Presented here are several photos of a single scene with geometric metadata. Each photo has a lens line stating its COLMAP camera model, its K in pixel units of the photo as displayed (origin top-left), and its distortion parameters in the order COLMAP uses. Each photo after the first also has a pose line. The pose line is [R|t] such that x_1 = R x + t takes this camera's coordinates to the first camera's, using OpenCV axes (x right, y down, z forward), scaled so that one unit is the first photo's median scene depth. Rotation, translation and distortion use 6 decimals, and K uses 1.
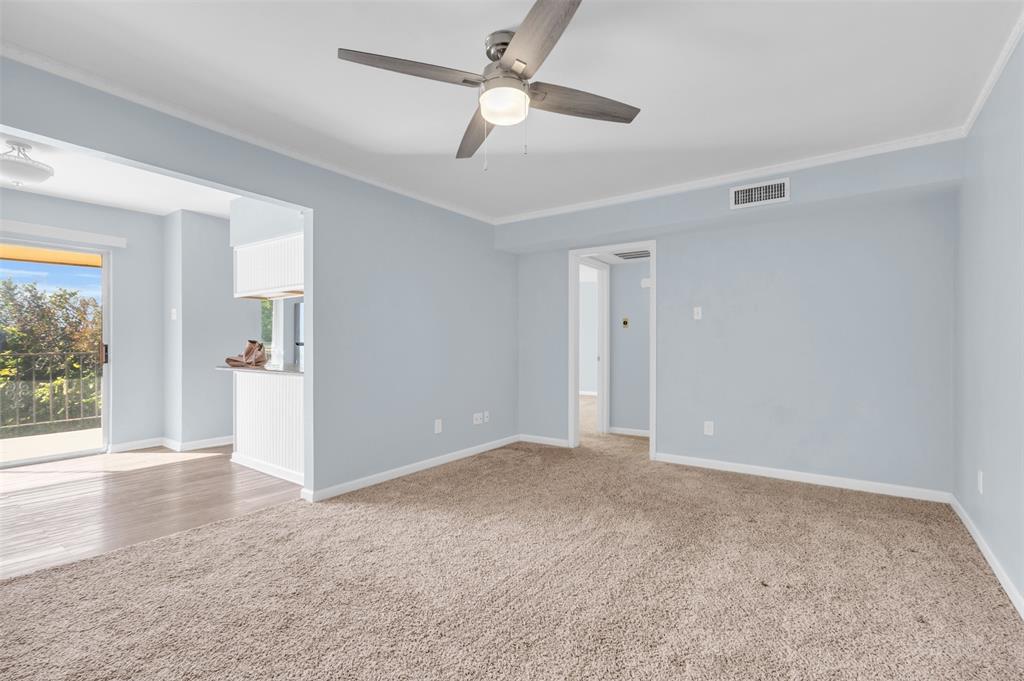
lens RADIAL K [[474.5, 0, 513.8], [0, 474.5, 344.7], [0, 0, 1]] dist [0.009542, -0.004038]
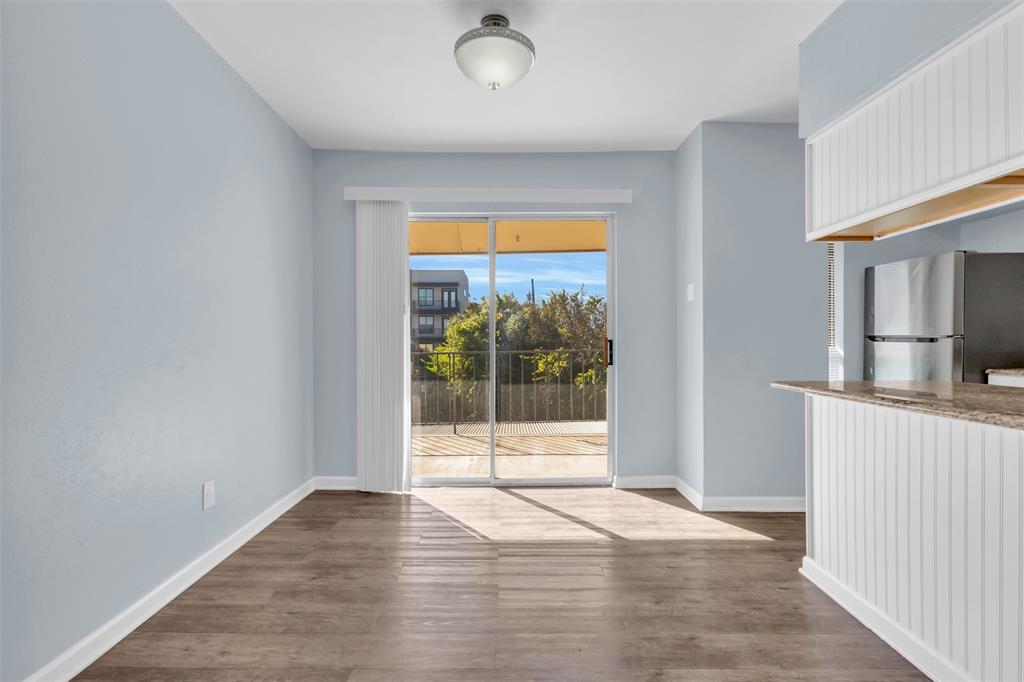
lens RADIAL K [[474.5, 0, 513.2], [0, 474.5, 343.8], [0, 0, 1]] dist [0.009542, -0.004038]
pose [[0.595655, -0.001117, -0.803239, -0.250443], [0.003186, 0.999994, 0.000972, 0.003265], [0.803234, -0.003138, 0.595656, 0.311559]]
